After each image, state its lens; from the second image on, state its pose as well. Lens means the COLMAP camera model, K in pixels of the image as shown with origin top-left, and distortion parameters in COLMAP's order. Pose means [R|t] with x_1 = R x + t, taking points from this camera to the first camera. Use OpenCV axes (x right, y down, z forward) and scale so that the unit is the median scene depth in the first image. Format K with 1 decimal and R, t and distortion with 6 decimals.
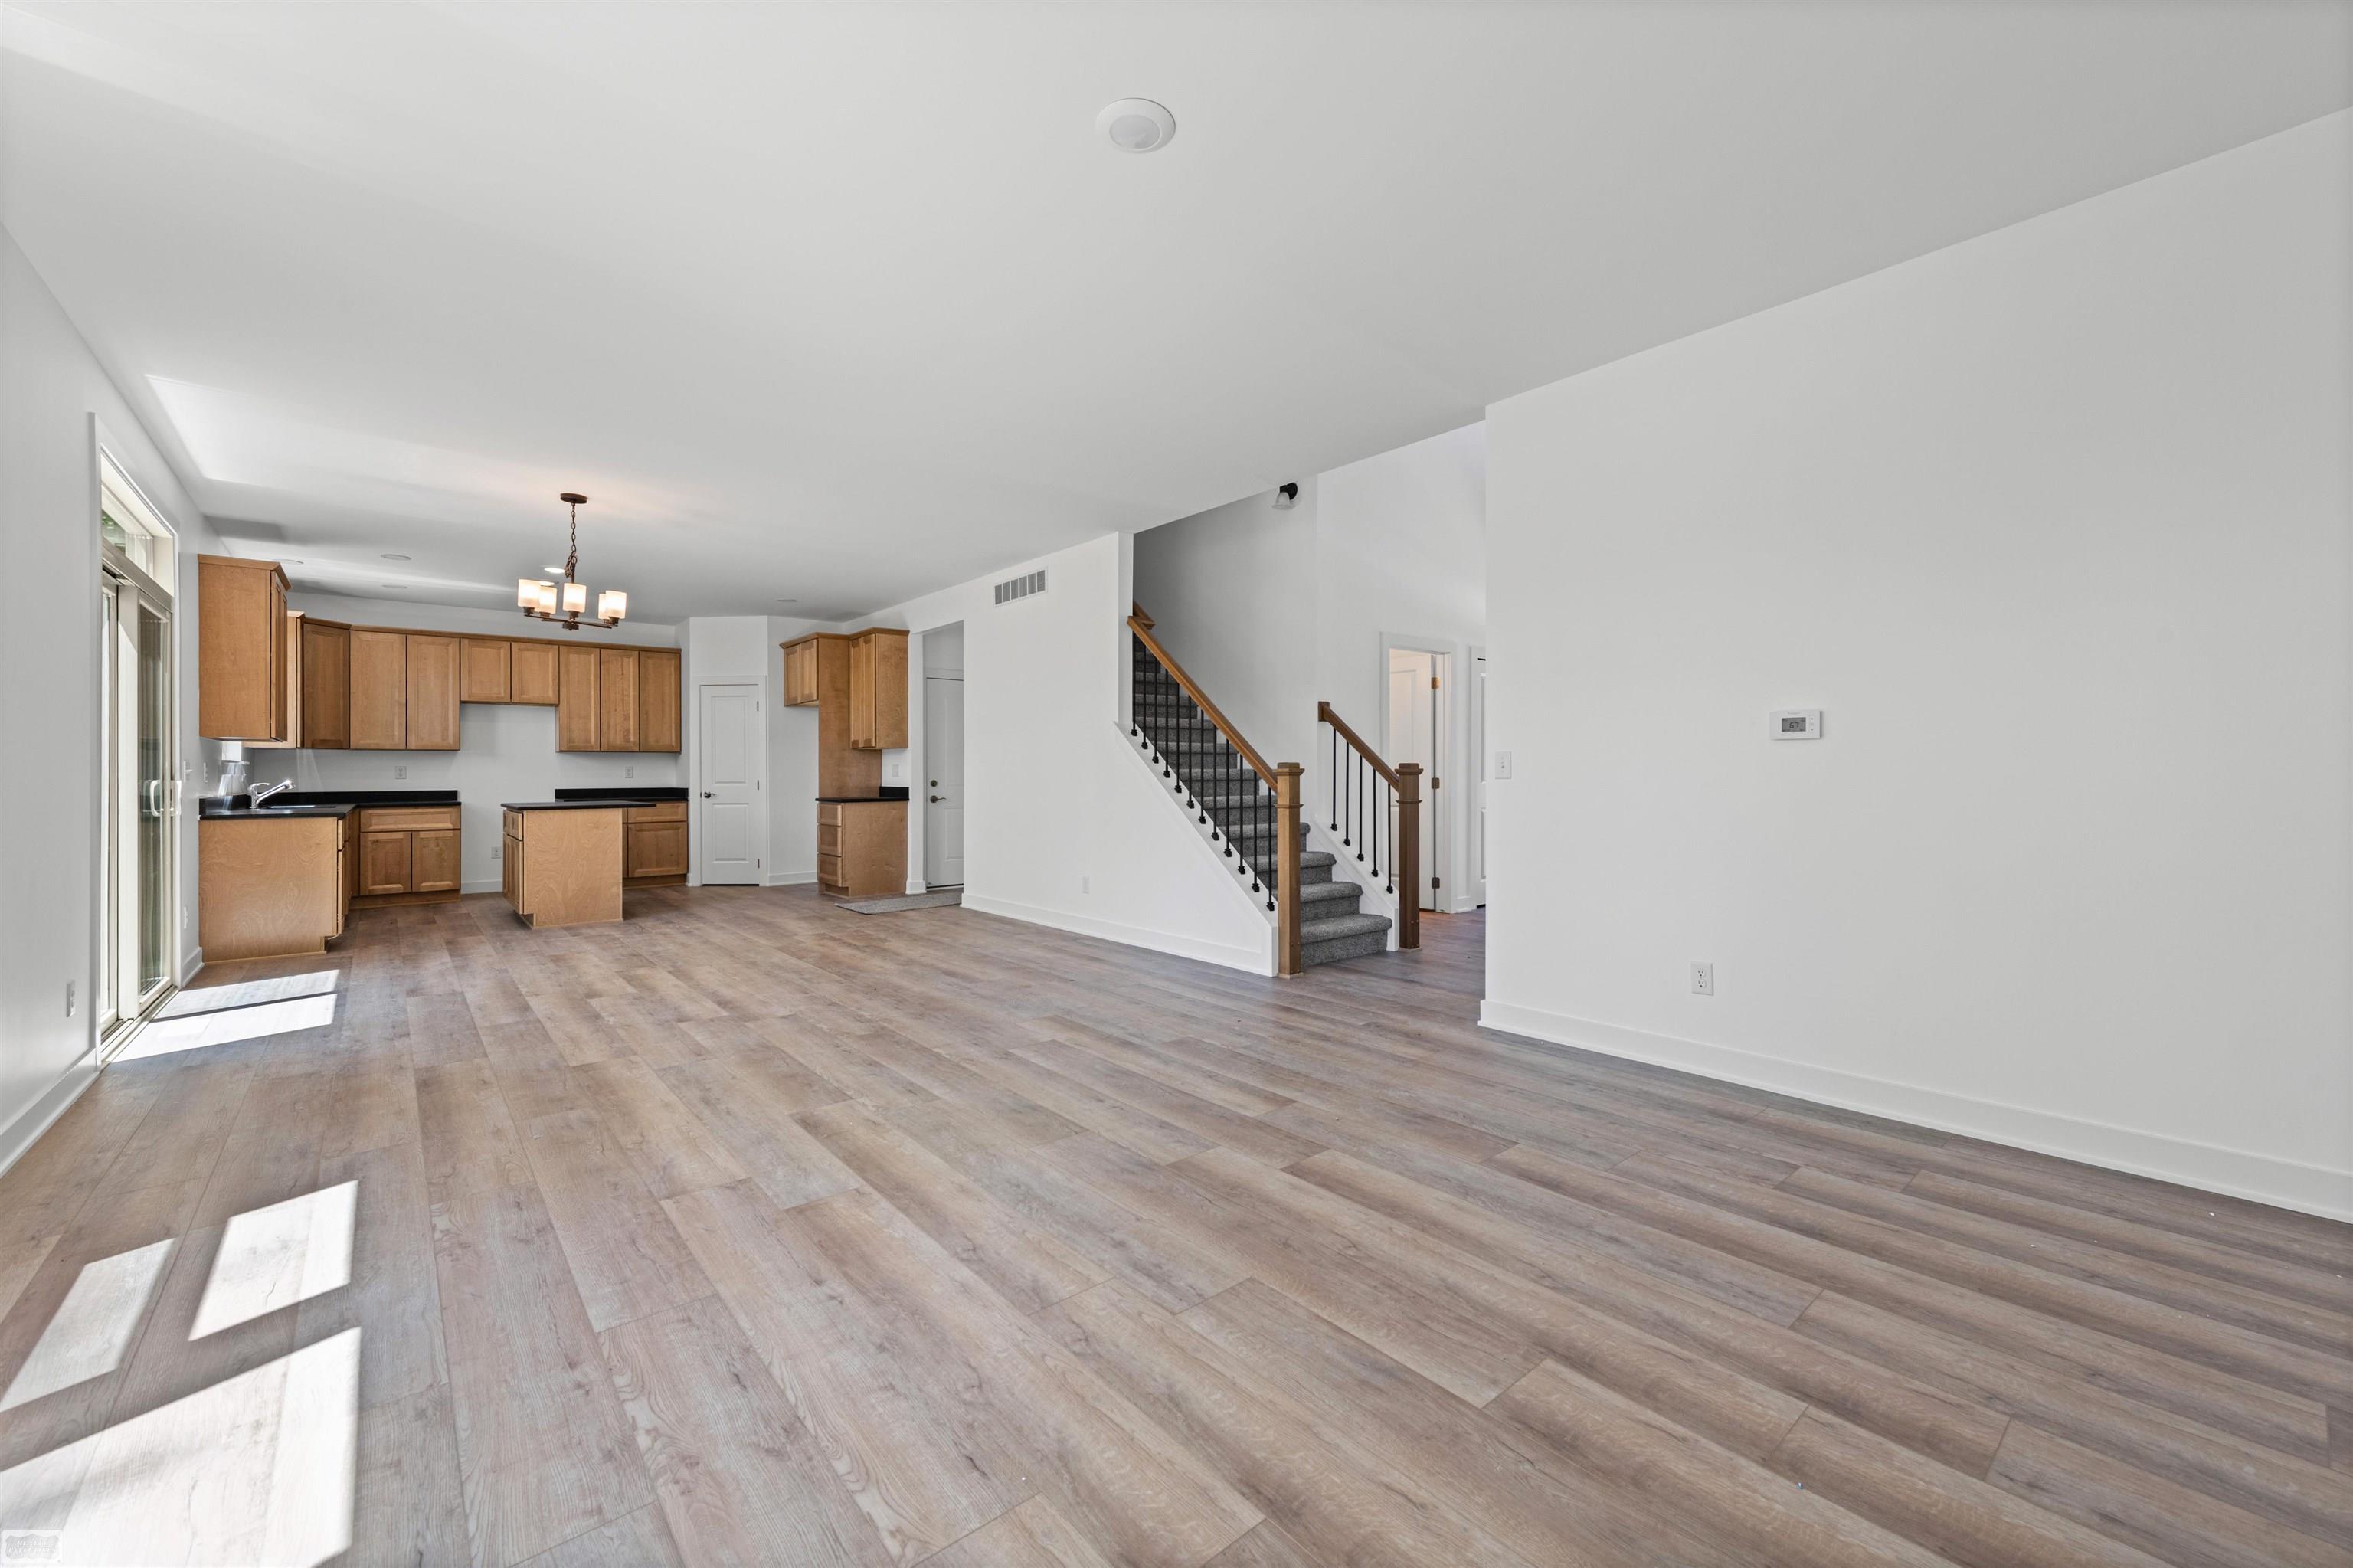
lens RADIAL K [[936.6, 0, 1195.3], [0, 936.6, 768.1], [0, 0, 1]] dist [0.012155, -0.002275]
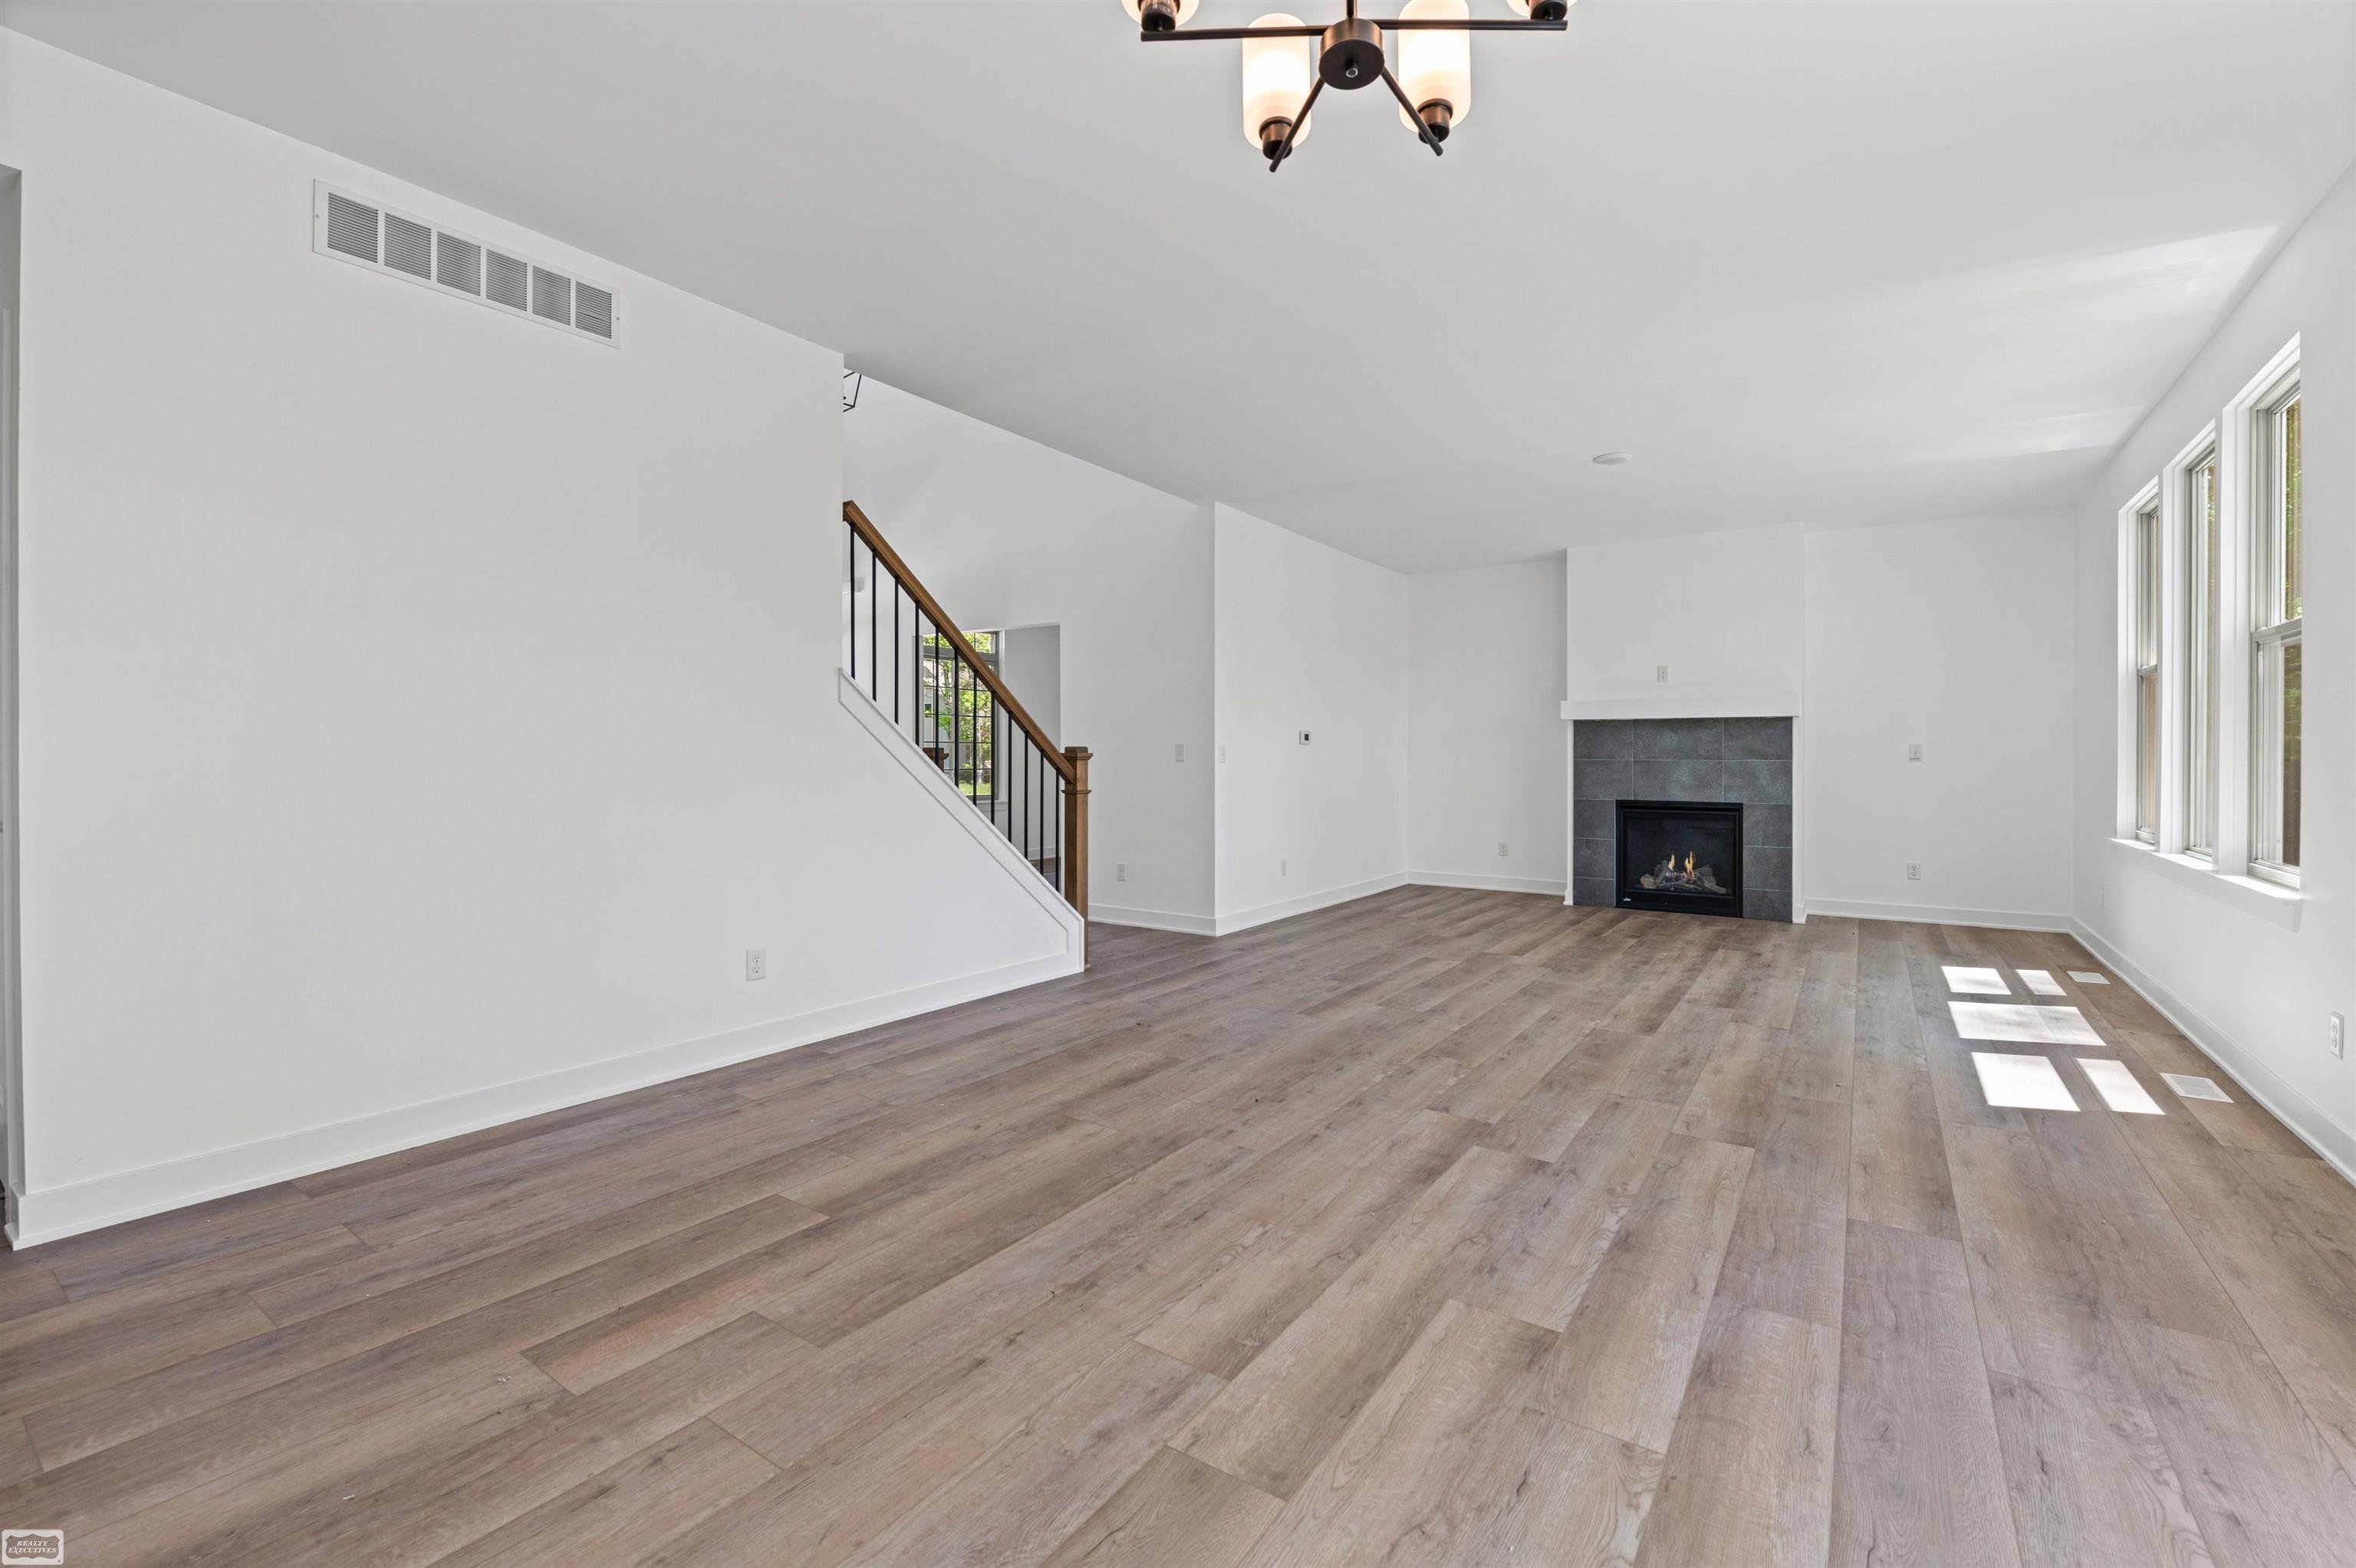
lens RADIAL K [[992.9, 0, 1182.2], [0, 992.9, 770.2], [0, 0, 1]] dist [-0.010109, -0.001750]
pose [[-0.251625, -0.008205, 0.967790, -0.923098], [-0.008548, 0.999944, 0.006255, 0.010563], [-0.967787, -0.006699, -0.251681, 1.160018]]
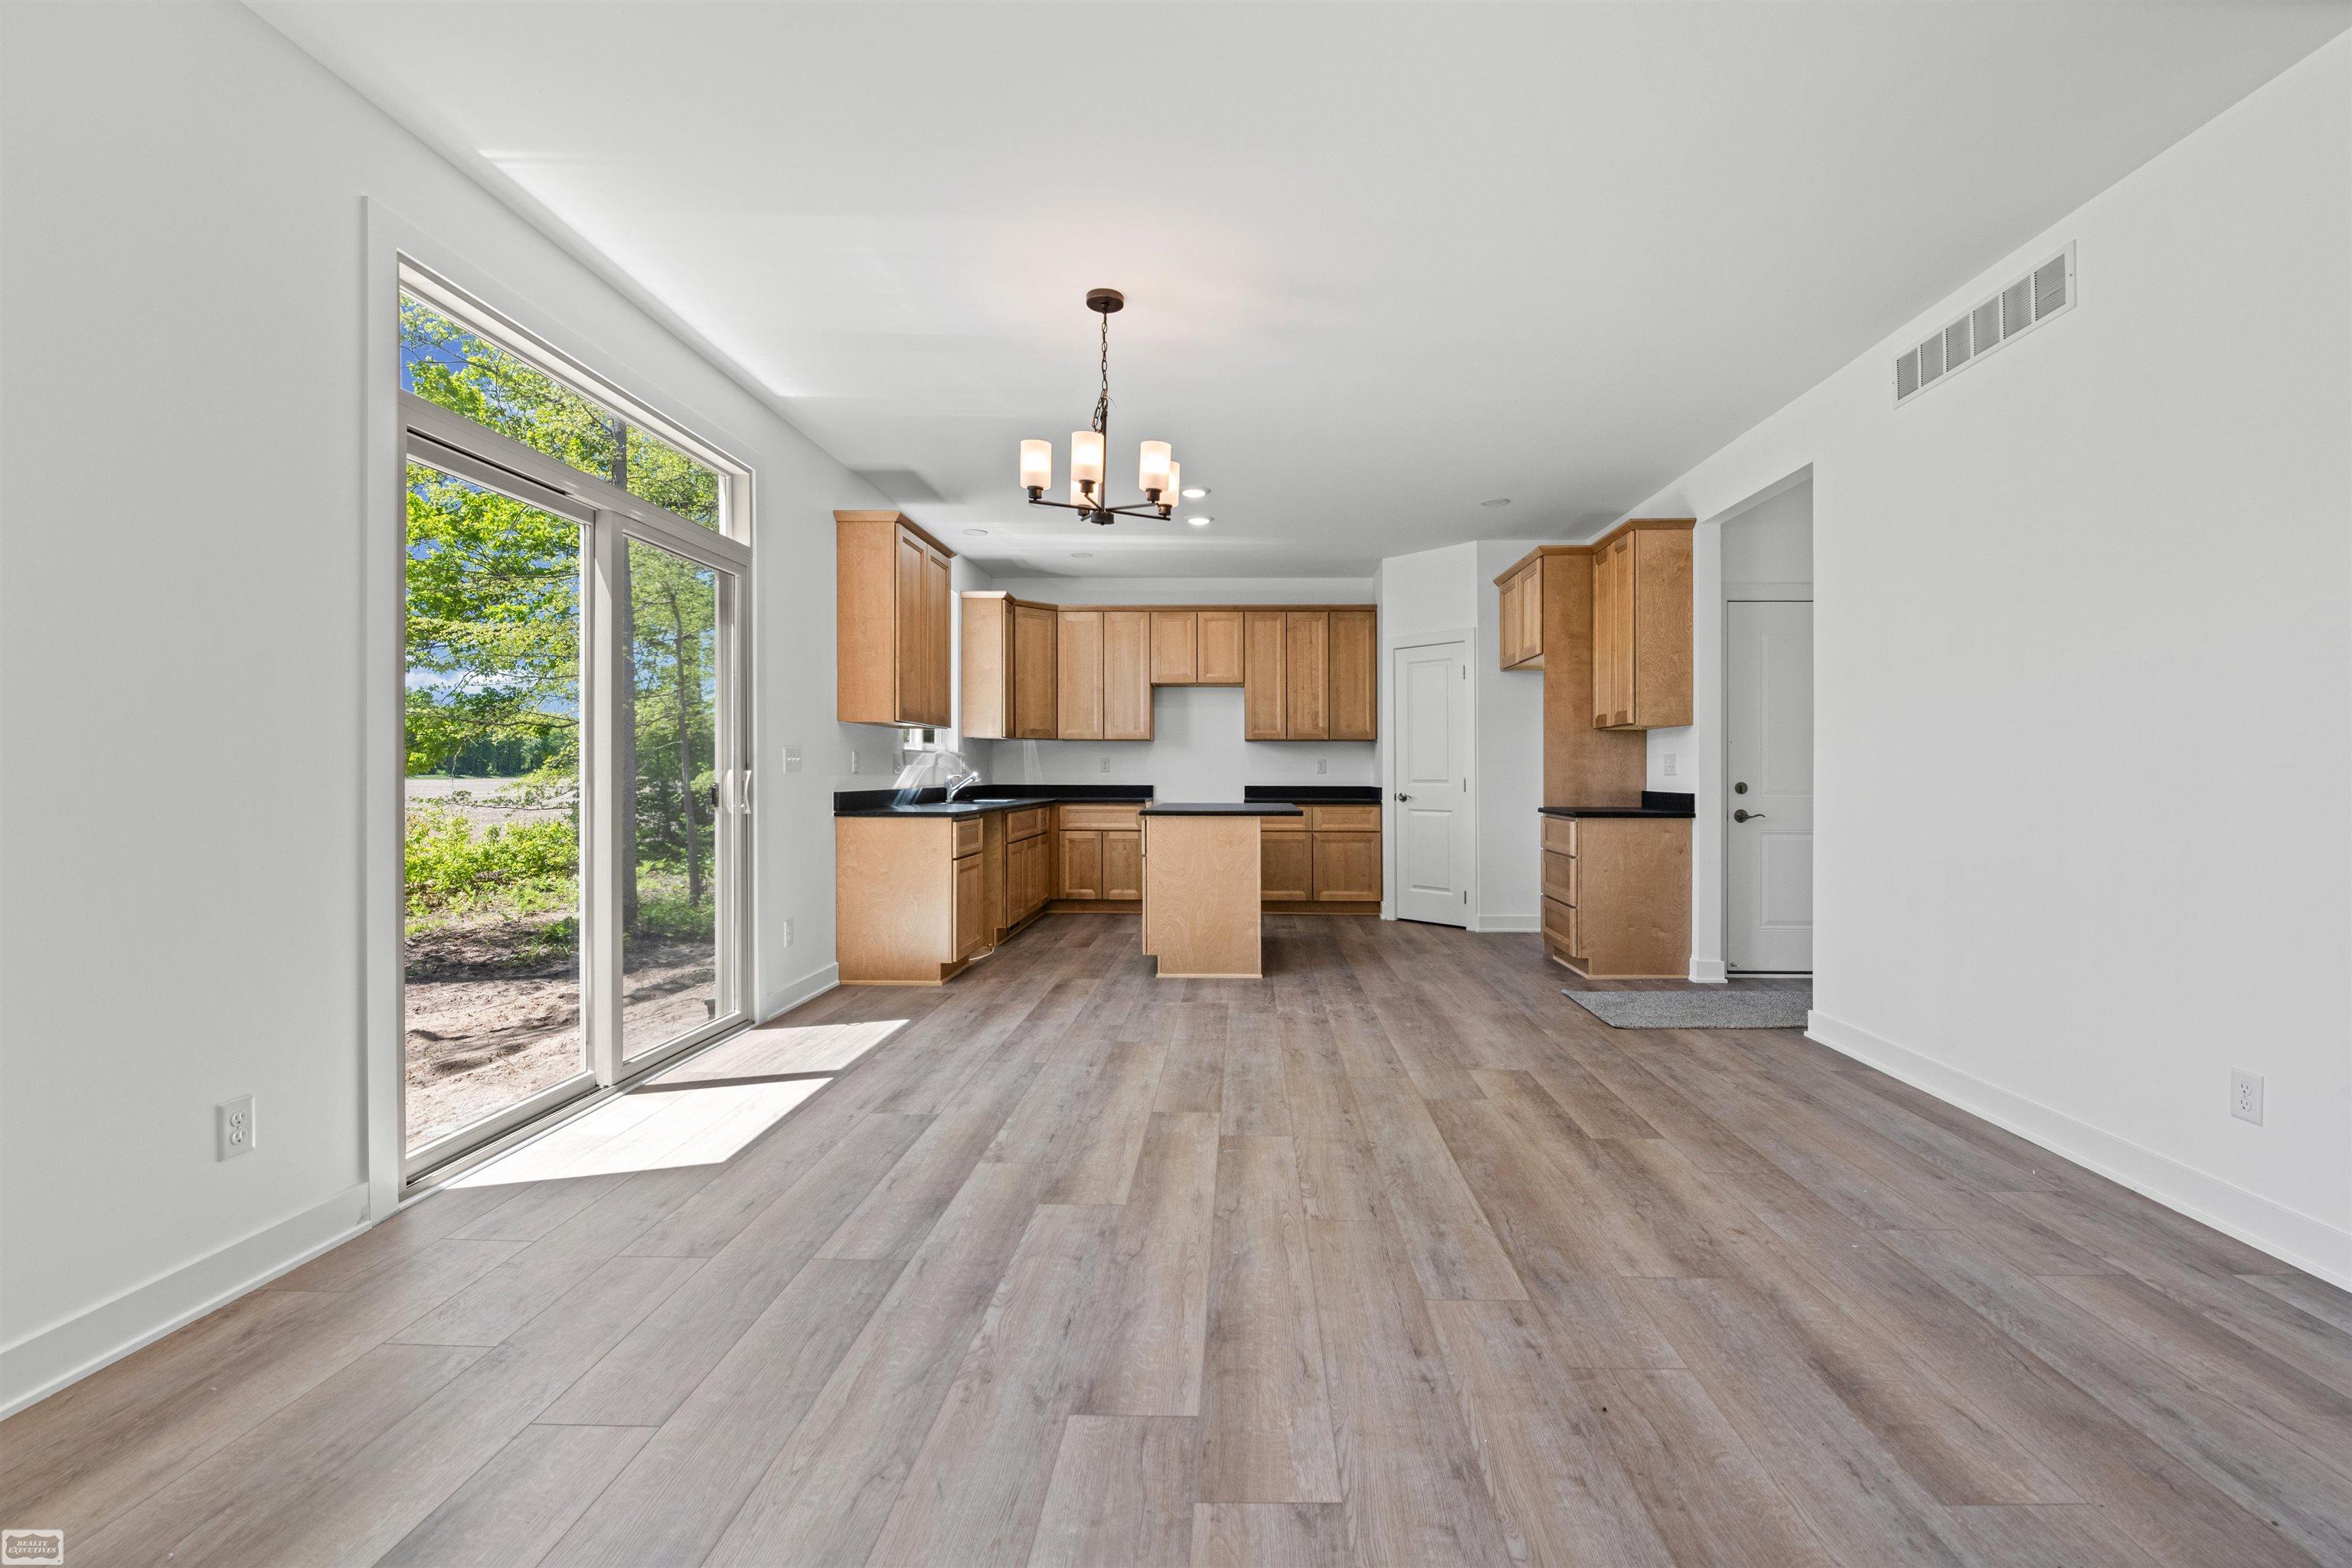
lens RADIAL K [[991.3, 0, 1212.6], [0, 991.3, 761.8], [0, 0, 1]] dist [-0.010109, -0.001750]
pose [[0.737212, 0.000846, -0.675661, -0.198326], [-0.003902, 0.999988, -0.003005, 0.006394], [0.675651, 0.004851, 0.737206, 0.616597]]
